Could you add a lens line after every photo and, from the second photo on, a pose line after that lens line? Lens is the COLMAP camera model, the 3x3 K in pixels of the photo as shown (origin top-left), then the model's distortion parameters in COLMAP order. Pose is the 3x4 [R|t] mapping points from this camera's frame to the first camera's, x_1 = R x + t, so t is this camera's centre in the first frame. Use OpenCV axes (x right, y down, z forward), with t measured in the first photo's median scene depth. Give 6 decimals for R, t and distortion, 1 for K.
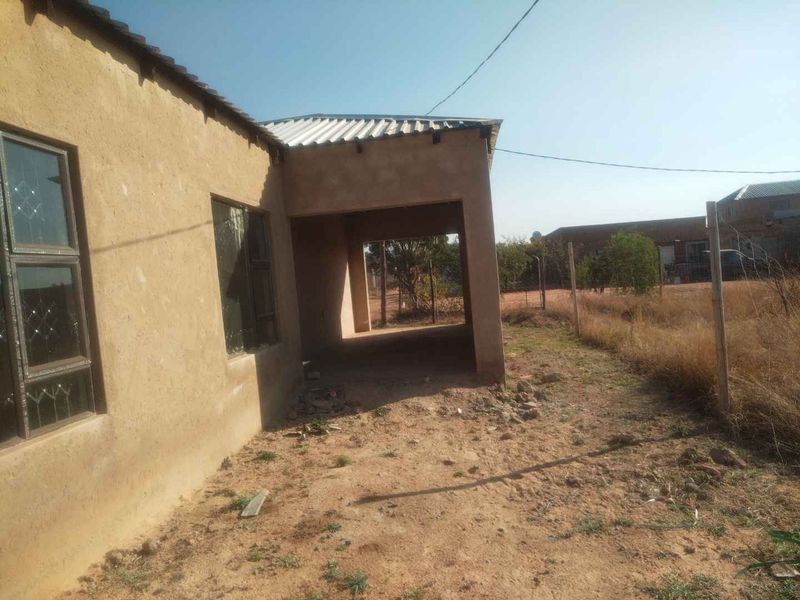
lens RADIAL K [[549.1, 0, 400.0], [0, 549.1, 300.0], [0, 0, 1]] dist [0.036545, -0.042572]
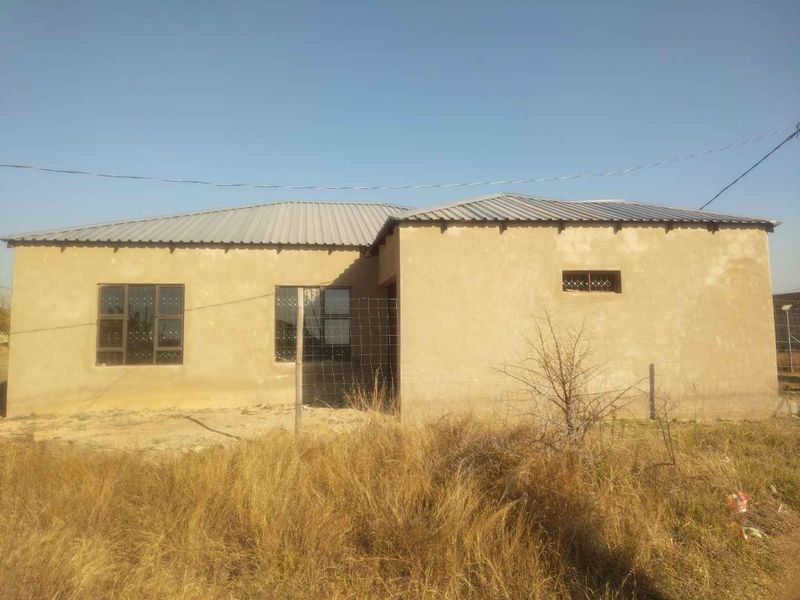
lens RADIAL K [[549.1, 0, 400.0], [0, 549.1, 300.0], [0, 0, 1]] dist [0.036545, -0.042572]
pose [[0.284449, 0.013334, -0.958598, 2.622275], [-0.054912, 0.998488, -0.002406, -0.215316], [0.957117, 0.053323, 0.284751, 1.150360]]
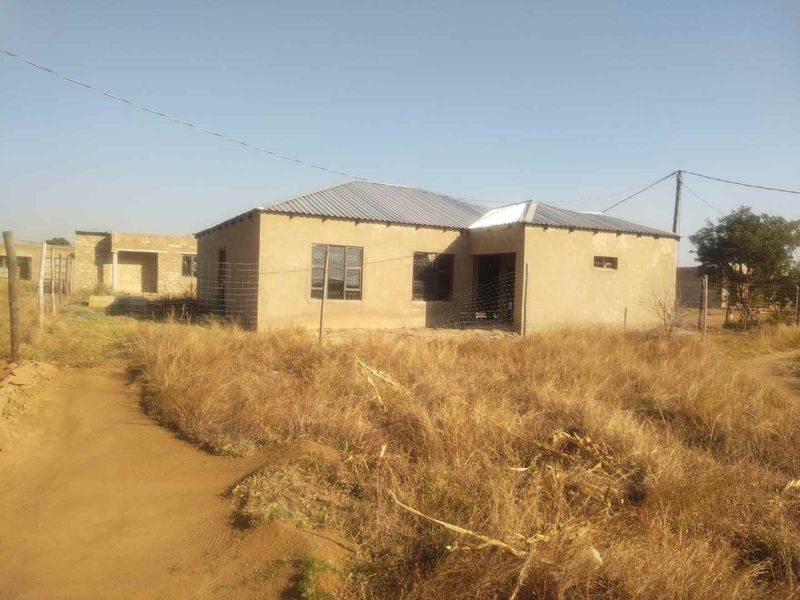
lens RADIAL K [[549.1, 0, 400.0], [0, 549.1, 300.0], [0, 0, 1]] dist [0.036545, -0.042572]
pose [[0.587090, 0.118753, -0.800764, 3.212292], [-0.114542, 0.991416, 0.063048, -0.134117], [0.801377, 0.054706, 0.595652, -1.466281]]
